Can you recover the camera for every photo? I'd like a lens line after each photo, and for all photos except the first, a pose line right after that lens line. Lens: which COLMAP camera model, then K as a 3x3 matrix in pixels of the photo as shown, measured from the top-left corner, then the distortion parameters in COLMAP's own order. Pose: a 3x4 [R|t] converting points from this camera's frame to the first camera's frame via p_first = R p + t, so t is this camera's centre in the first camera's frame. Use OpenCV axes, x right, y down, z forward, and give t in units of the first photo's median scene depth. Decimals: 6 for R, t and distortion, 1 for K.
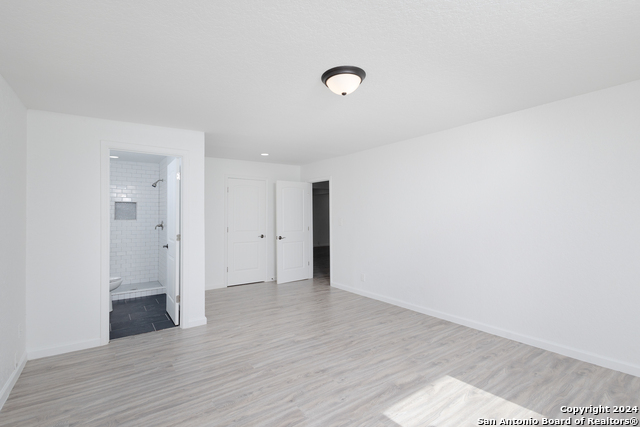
lens RADIAL K [[292.8, 0, 318.2], [0, 292.8, 214.2], [0, 0, 1]] dist [0.018385, -0.007181]
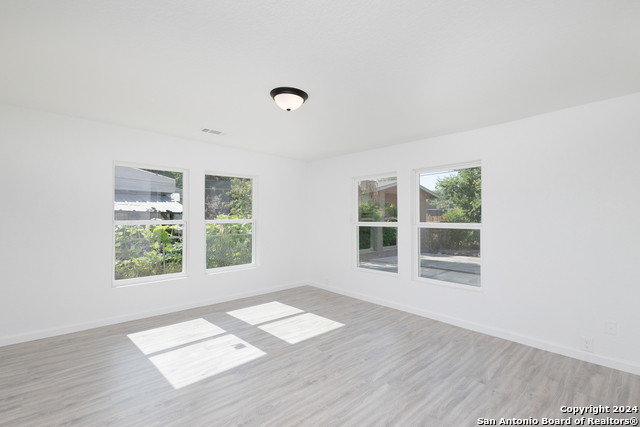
lens RADIAL K [[292.8, 0, 318.2], [0, 292.8, 214.2], [0, 0, 1]] dist [0.018385, -0.007181]
pose [[-0.993350, 0.000623, -0.115131, 0.098116], [0.003184, 0.999752, -0.022063, 0.031591], [0.115089, -0.022283, -0.993105, 2.024917]]
